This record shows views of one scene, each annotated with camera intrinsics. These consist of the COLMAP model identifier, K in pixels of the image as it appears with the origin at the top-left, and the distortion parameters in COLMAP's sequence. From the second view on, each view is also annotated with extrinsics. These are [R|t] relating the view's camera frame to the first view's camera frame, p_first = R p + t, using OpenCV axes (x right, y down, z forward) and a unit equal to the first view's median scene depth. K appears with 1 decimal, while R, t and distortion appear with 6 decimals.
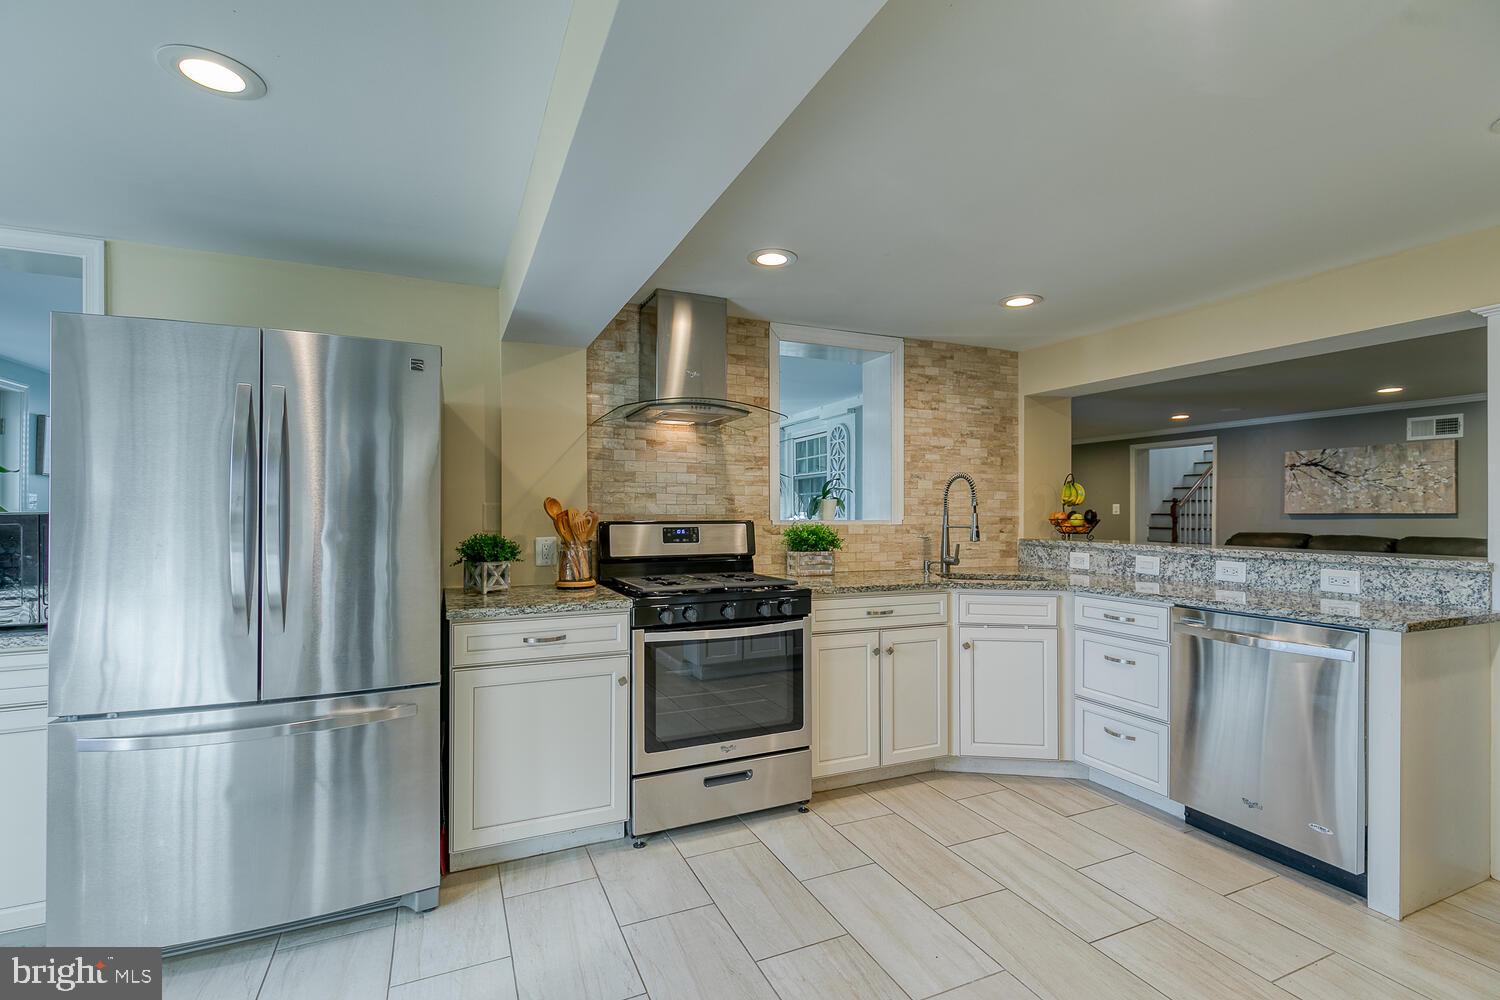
lens RADIAL K [[689.6, 0, 758.6], [0, 689.6, 503.4], [0, 0, 1]] dist [-0.000841, -0.000817]
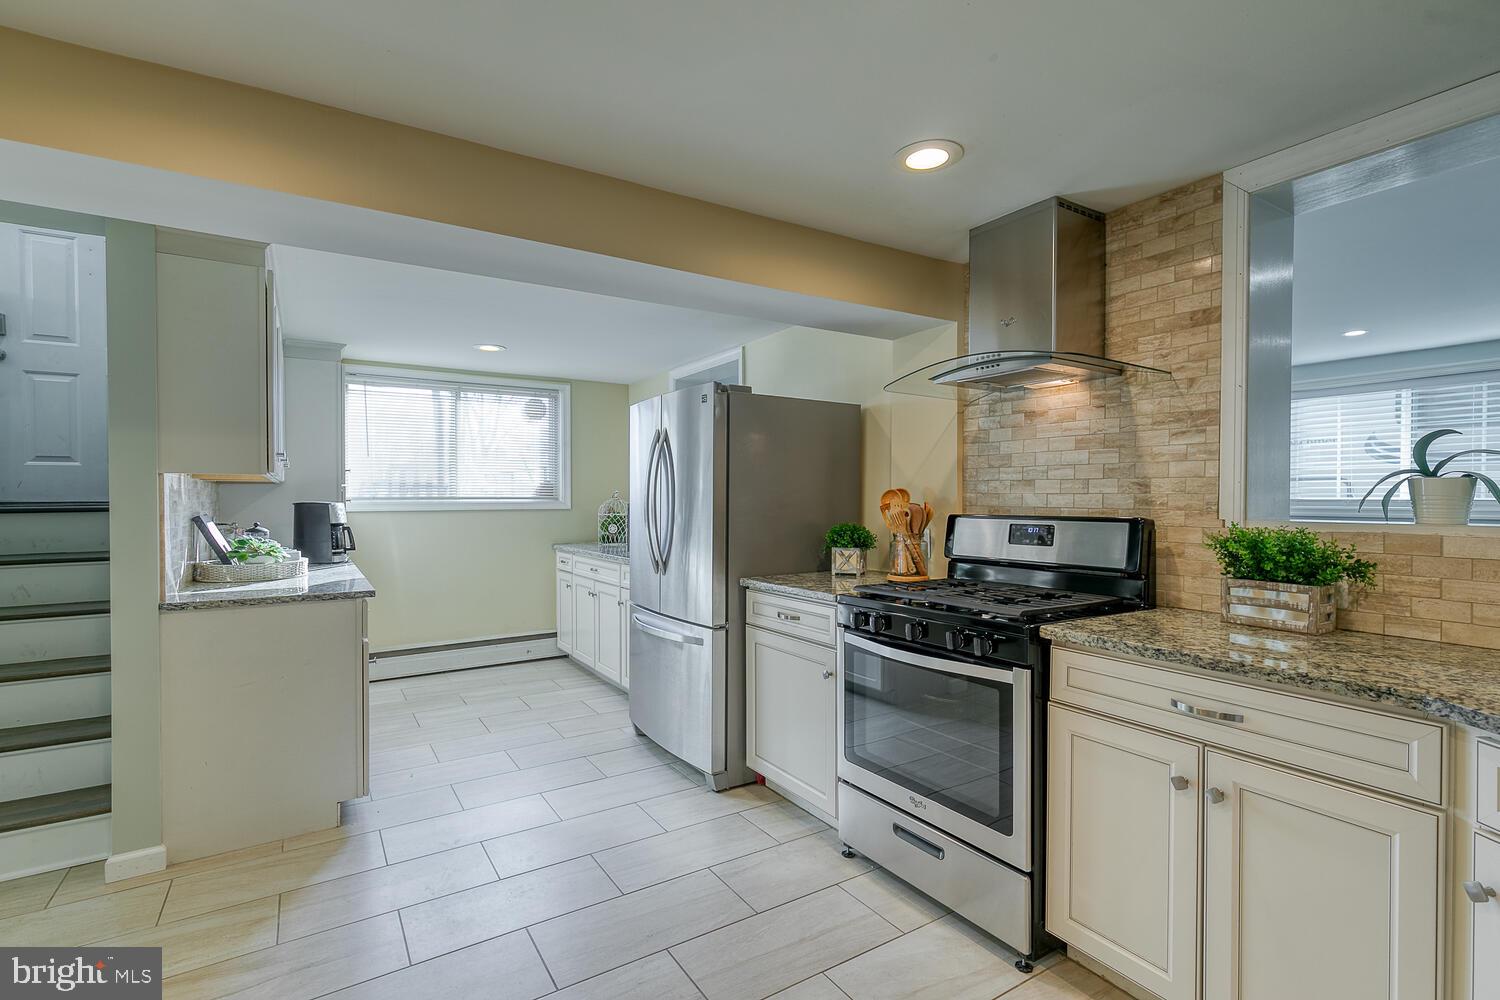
lens RADIAL K [[689.6, 0, 735.3], [0, 689.6, 506.5], [0, 0, 1]] dist [-0.000841, -0.000817]
pose [[0.119411, 0.008241, -0.992811, 0.576669], [0.010198, 0.999903, 0.009527, 0.004536], [0.992792, -0.011262, 0.119316, 0.568923]]
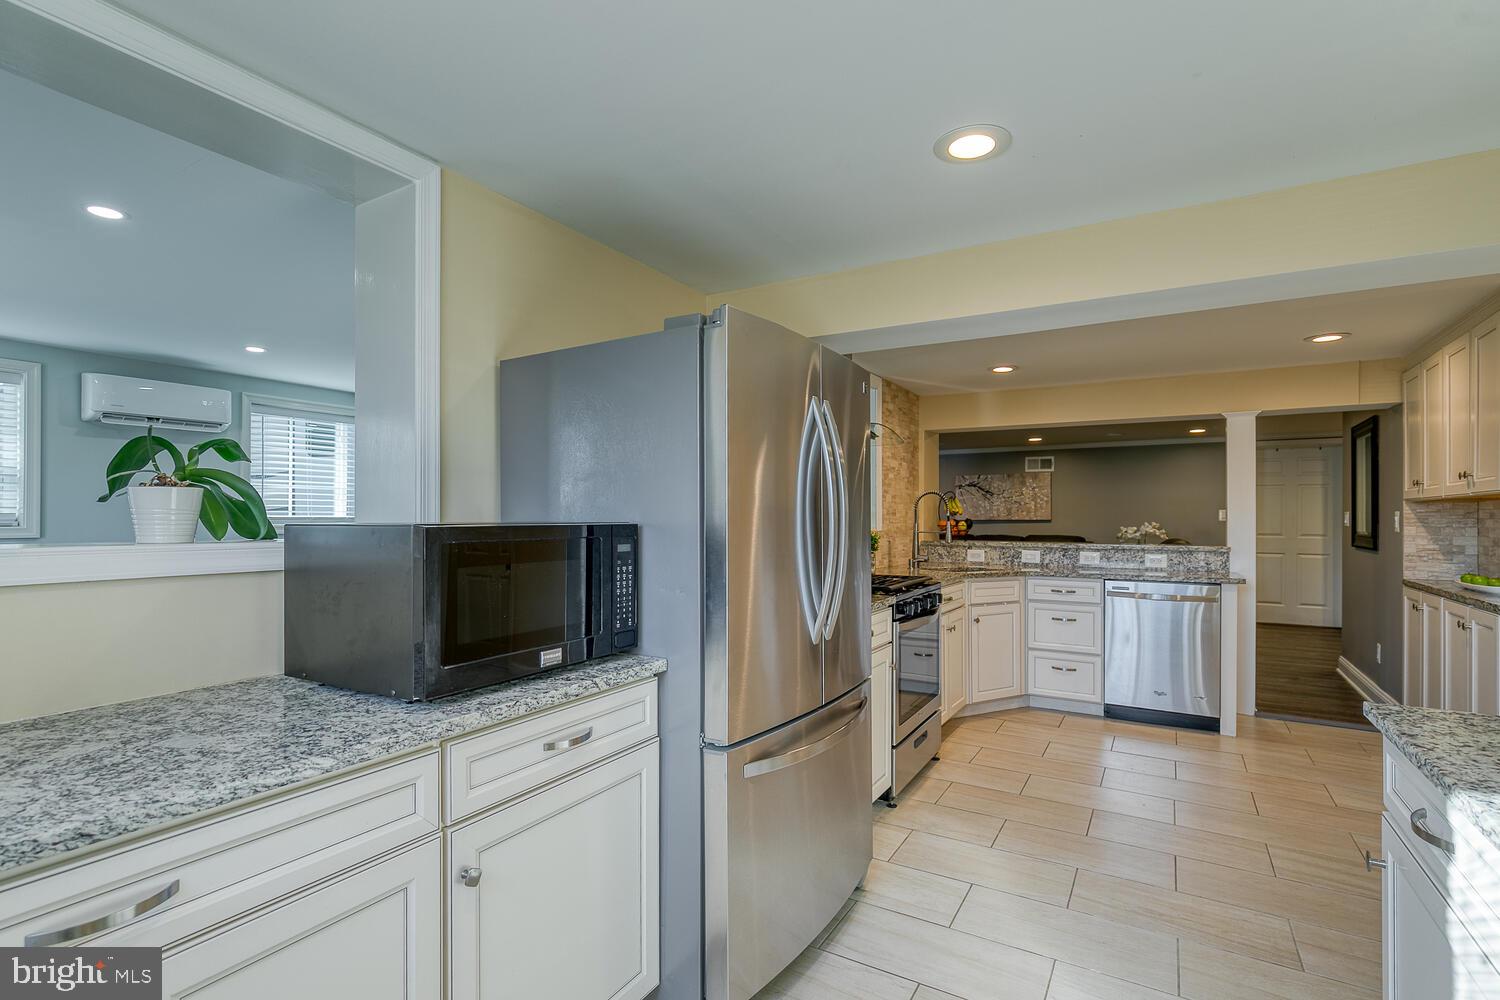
lens RADIAL K [[689.6, 0, 808.1], [0, 689.6, 518.3], [0, 0, 1]] dist [-0.000841, -0.000817]
pose [[0.813627, -0.001100, 0.581386, -0.747714], [-0.006039, 0.999928, 0.010343, -0.004108], [-0.581356, -0.011926, 0.813562, 0.100745]]
